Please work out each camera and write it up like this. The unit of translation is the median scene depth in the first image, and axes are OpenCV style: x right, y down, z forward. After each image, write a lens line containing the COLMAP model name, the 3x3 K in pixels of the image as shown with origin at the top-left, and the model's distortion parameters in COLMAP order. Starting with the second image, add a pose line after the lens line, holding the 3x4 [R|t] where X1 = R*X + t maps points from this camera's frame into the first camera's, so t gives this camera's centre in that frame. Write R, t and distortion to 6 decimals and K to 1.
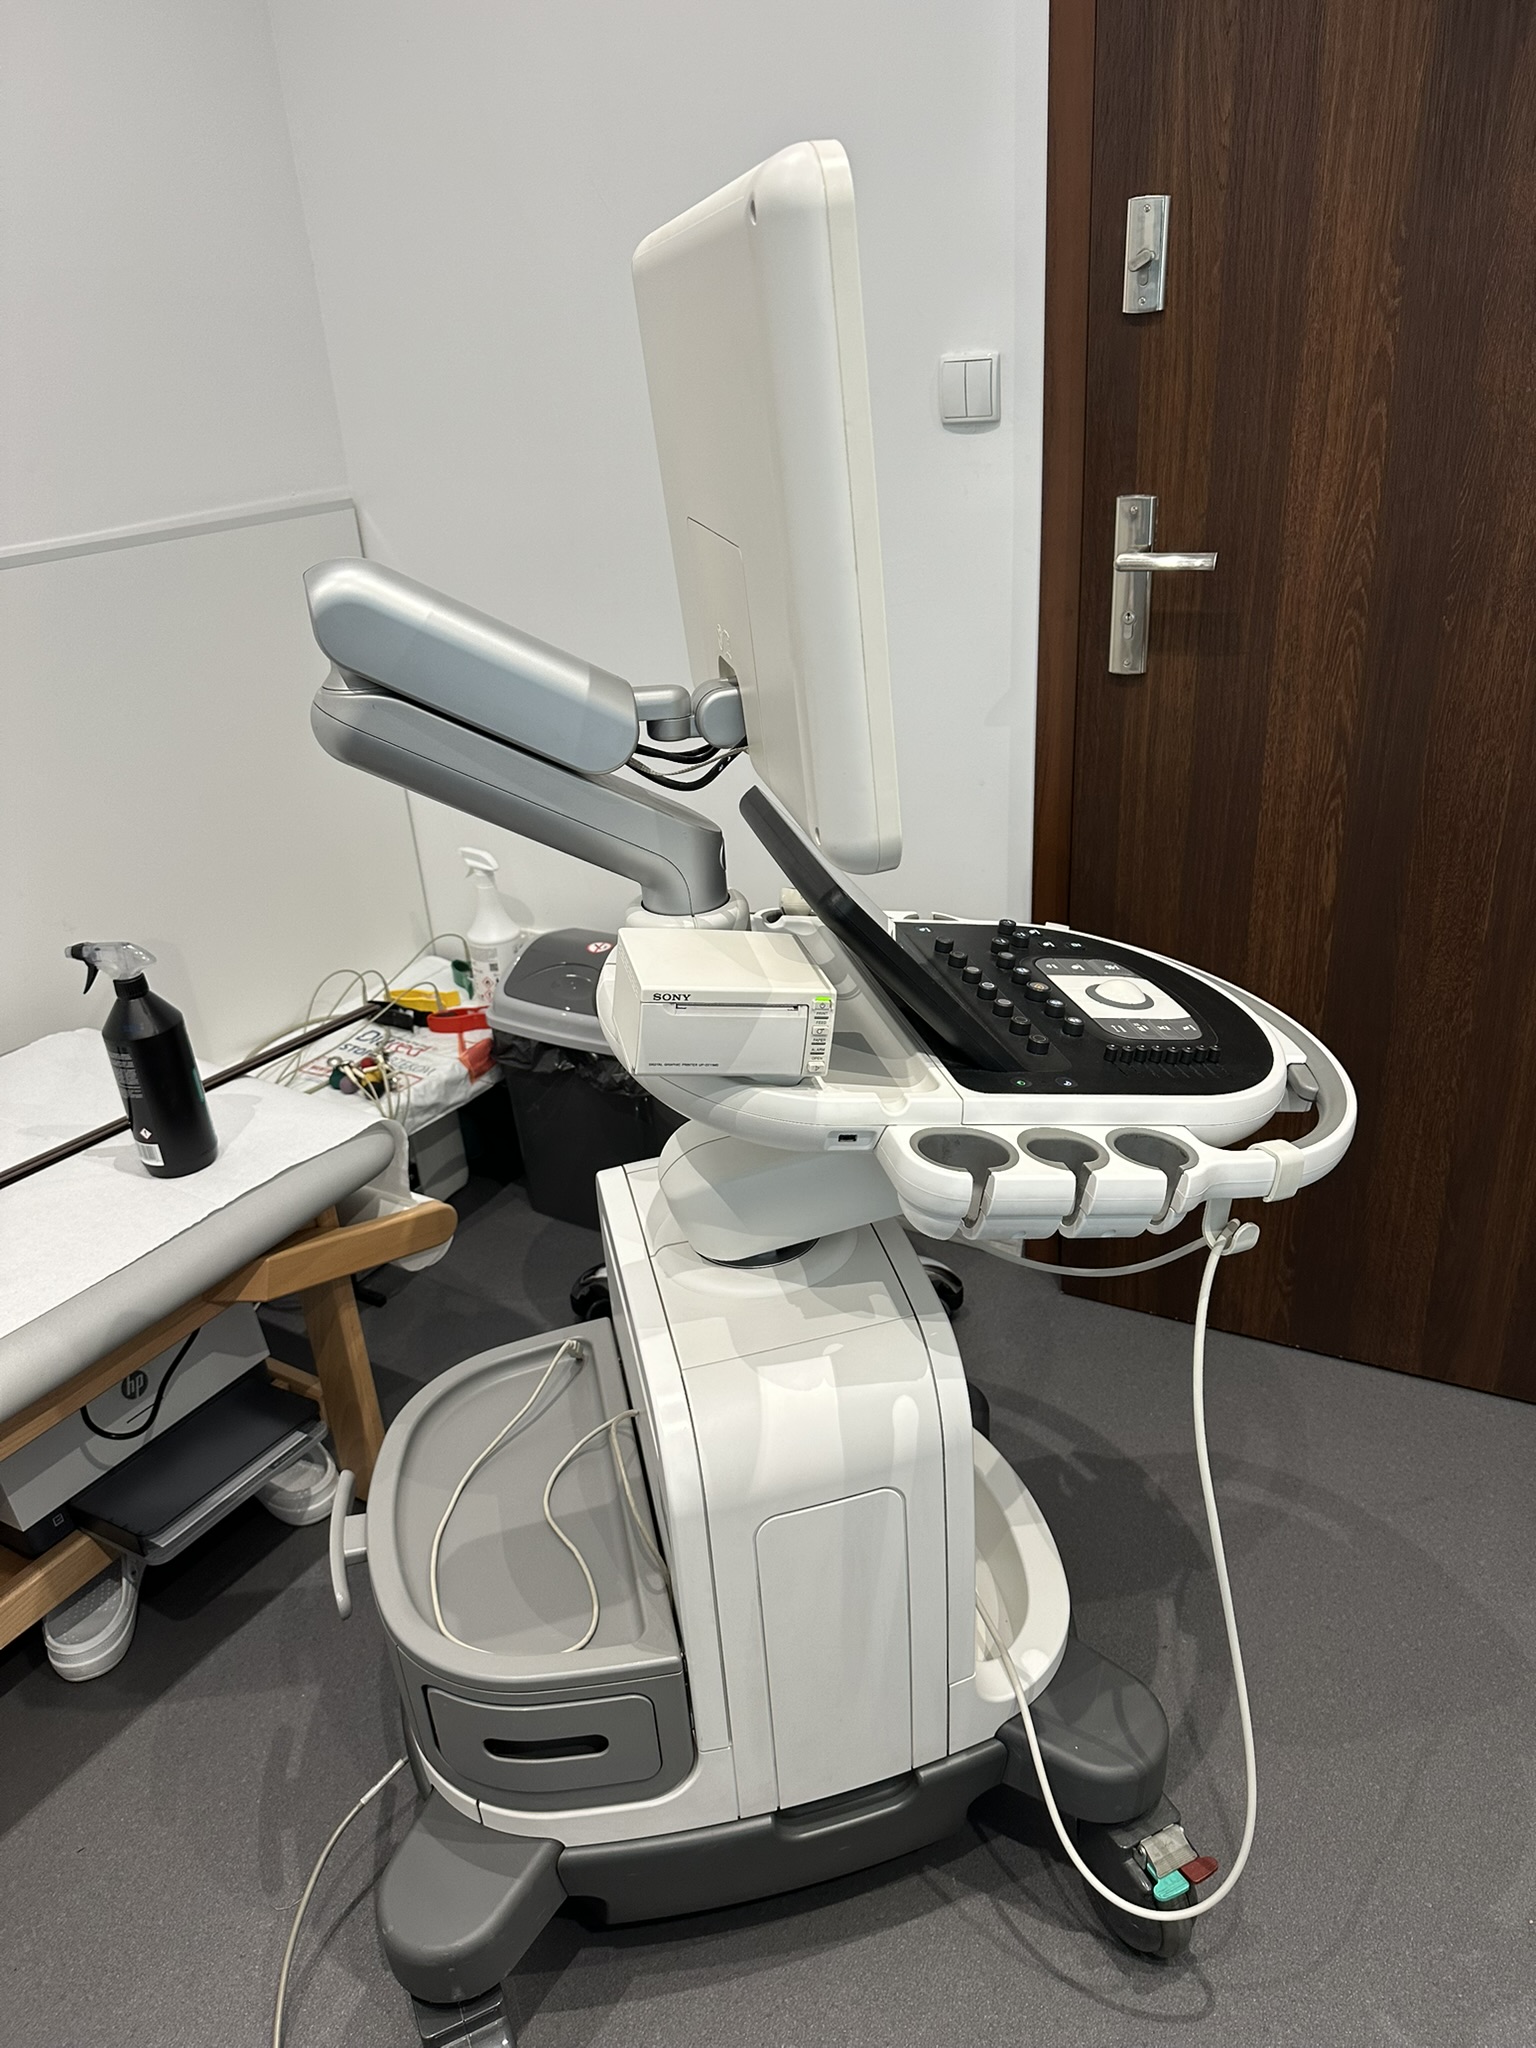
lens RADIAL K [[1437.5, 0, 768.0], [0, 1437.5, 1024.0], [0, 0, 1]] dist [0.003500, -0.008179]
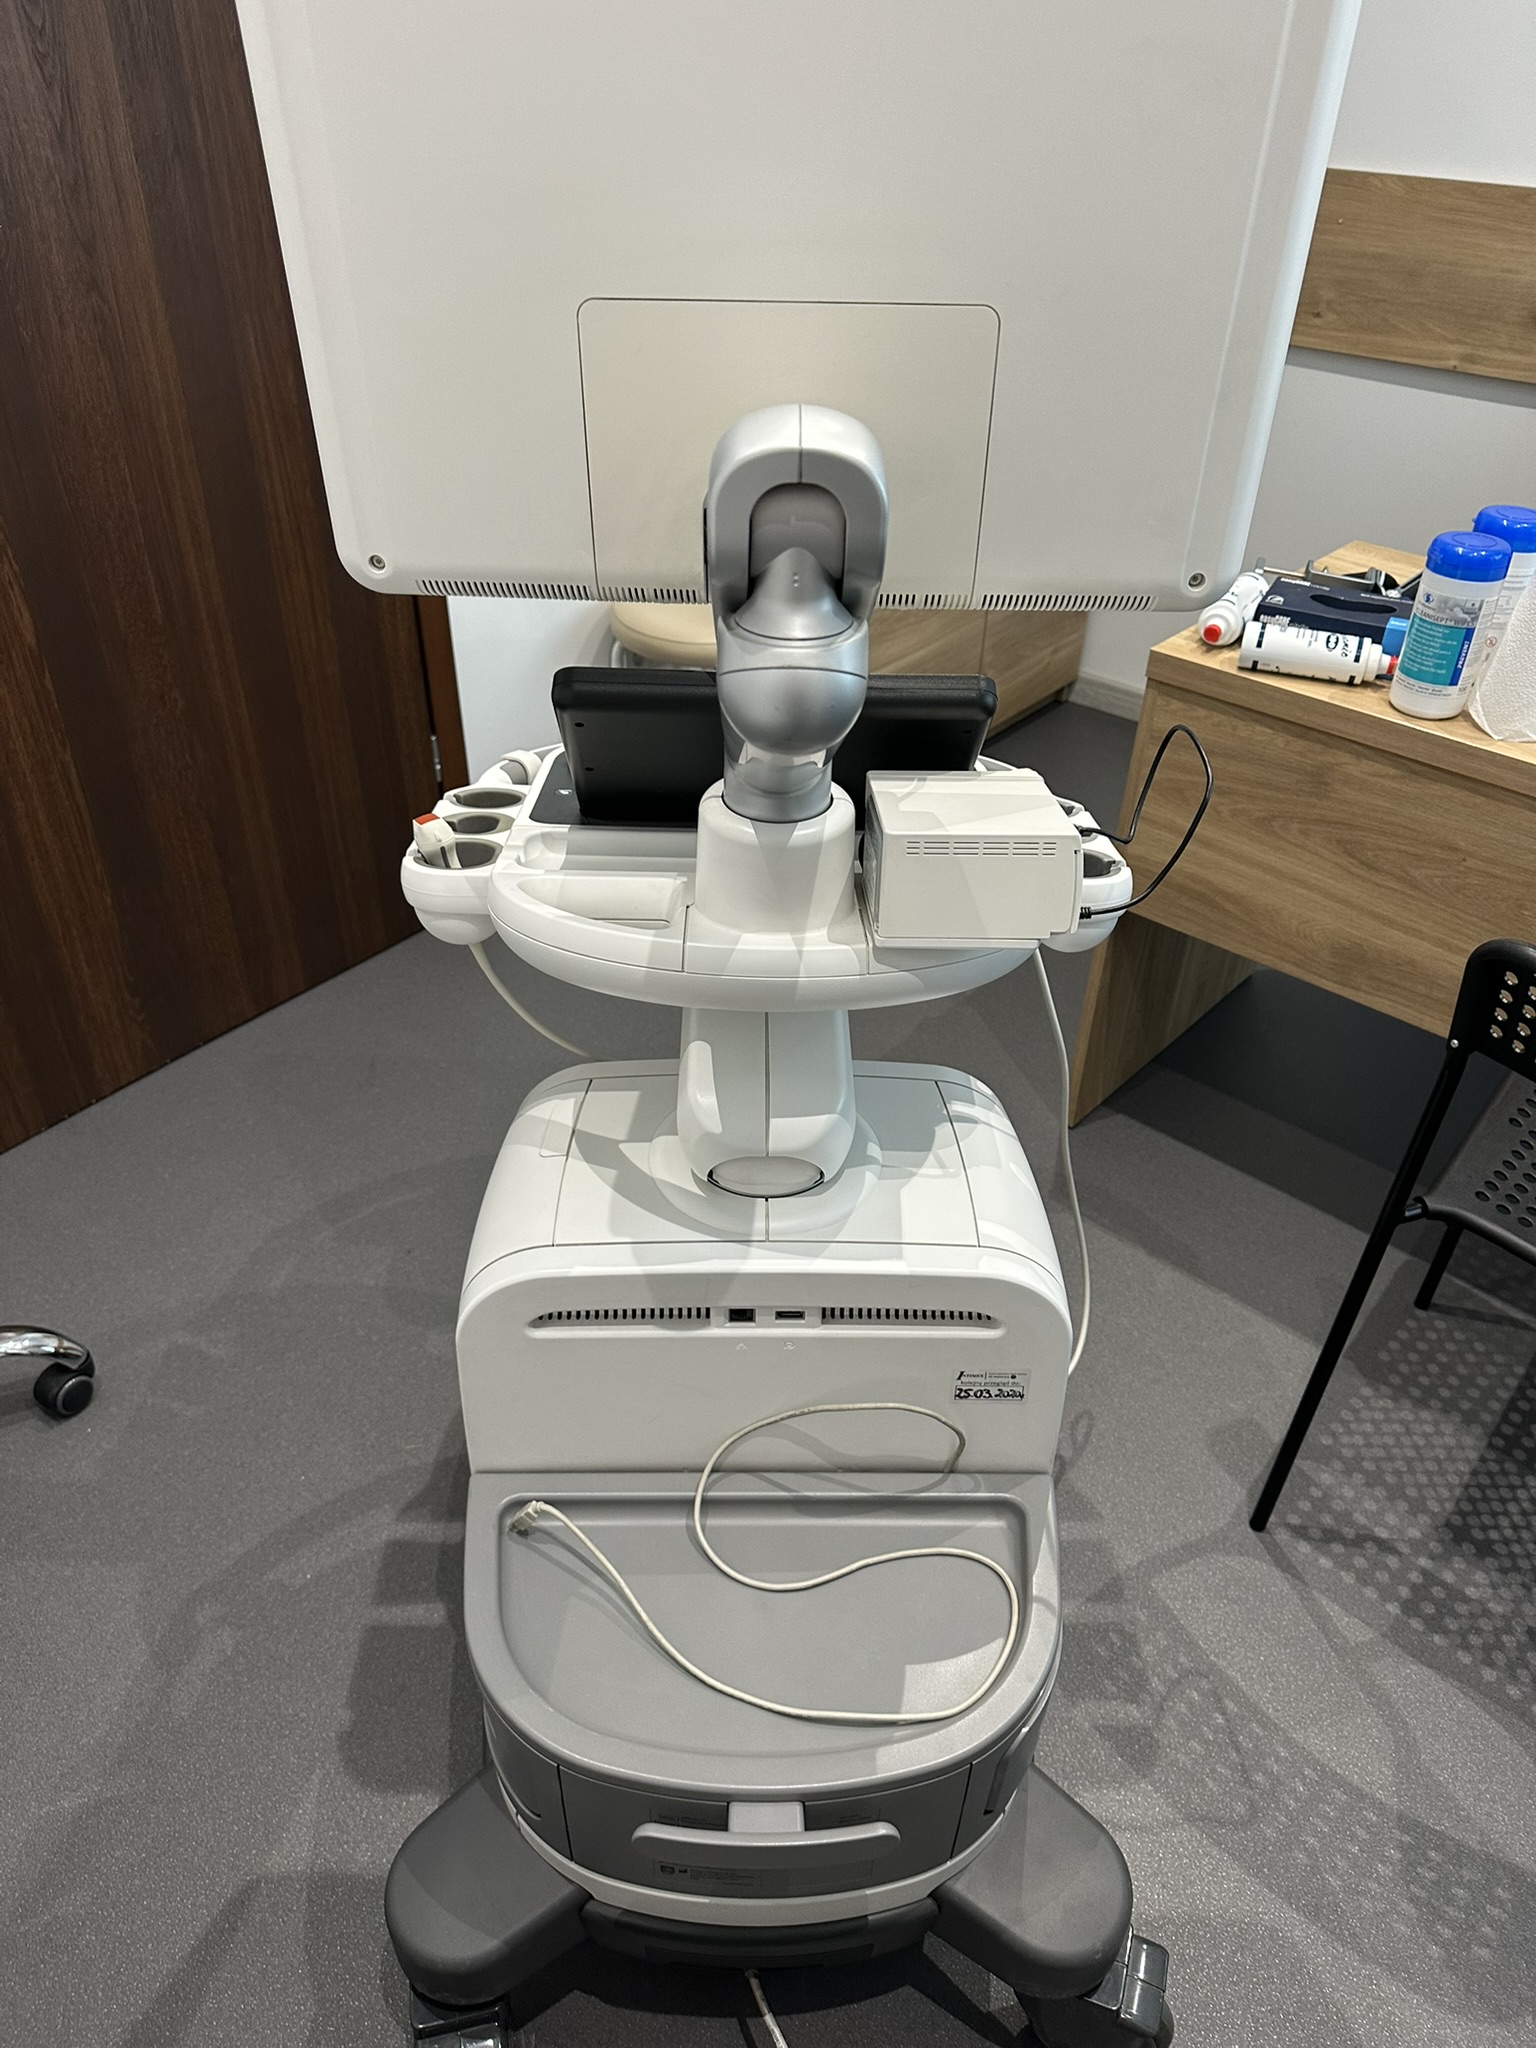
lens RADIAL K [[1437.5, 0, 768.0], [0, 1437.5, 1024.0], [0, 0, 1]] dist [0.003500, -0.008179]
pose [[0.194682, -0.521334, 0.830849, -0.495073], [0.396778, 0.816515, 0.419369, -0.083743], [-0.897032, 0.248018, 0.365815, 0.232385]]
